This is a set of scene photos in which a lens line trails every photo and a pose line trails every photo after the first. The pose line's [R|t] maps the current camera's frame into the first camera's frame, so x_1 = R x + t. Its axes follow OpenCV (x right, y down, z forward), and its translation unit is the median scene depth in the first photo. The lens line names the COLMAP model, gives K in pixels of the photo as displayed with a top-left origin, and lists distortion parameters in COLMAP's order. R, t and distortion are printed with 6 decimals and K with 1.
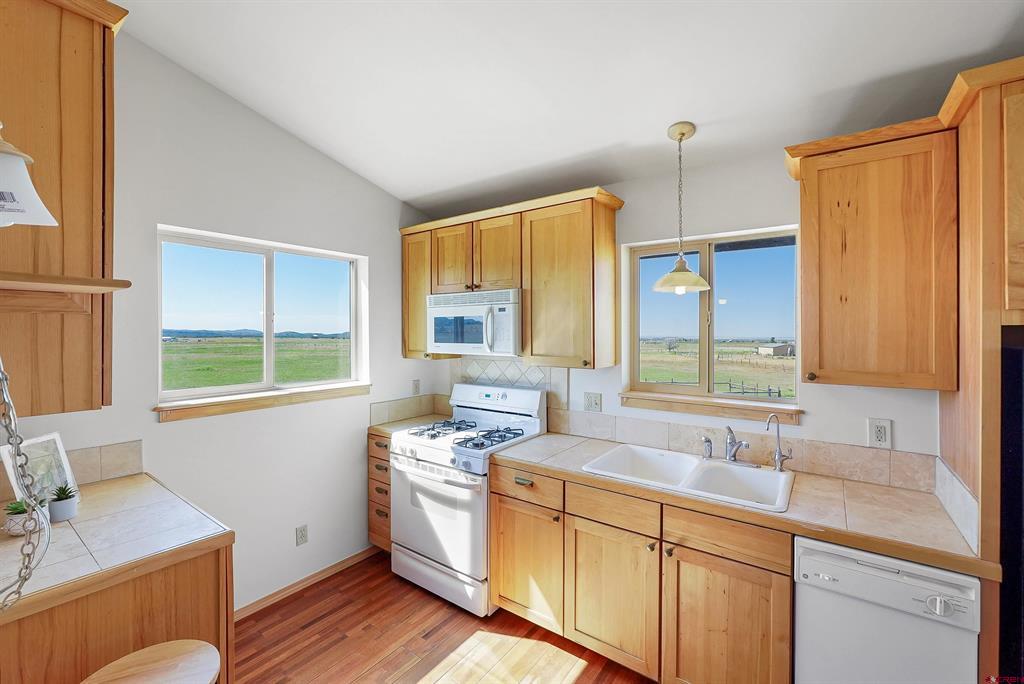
lens RADIAL K [[434.1, 0, 511.2], [0, 434.1, 326.5], [0, 0, 1]] dist [-0.012135, 0.000121]
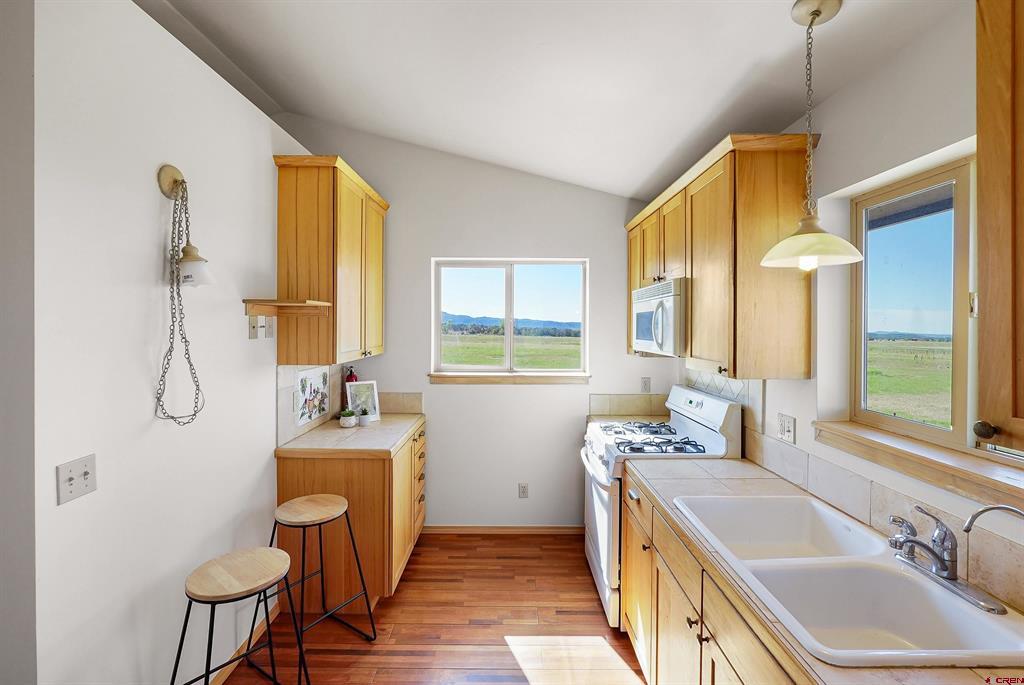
lens RADIAL K [[442.1, 0, 507.1], [0, 442.1, 323.4], [0, 0, 1]] dist [-0.001030, 0.000137]
pose [[0.590232, -0.001396, -0.807232, 0.546251], [0.001634, 0.999999, -0.000535, 0.001995], [0.807232, -0.001004, 0.590234, 0.222653]]
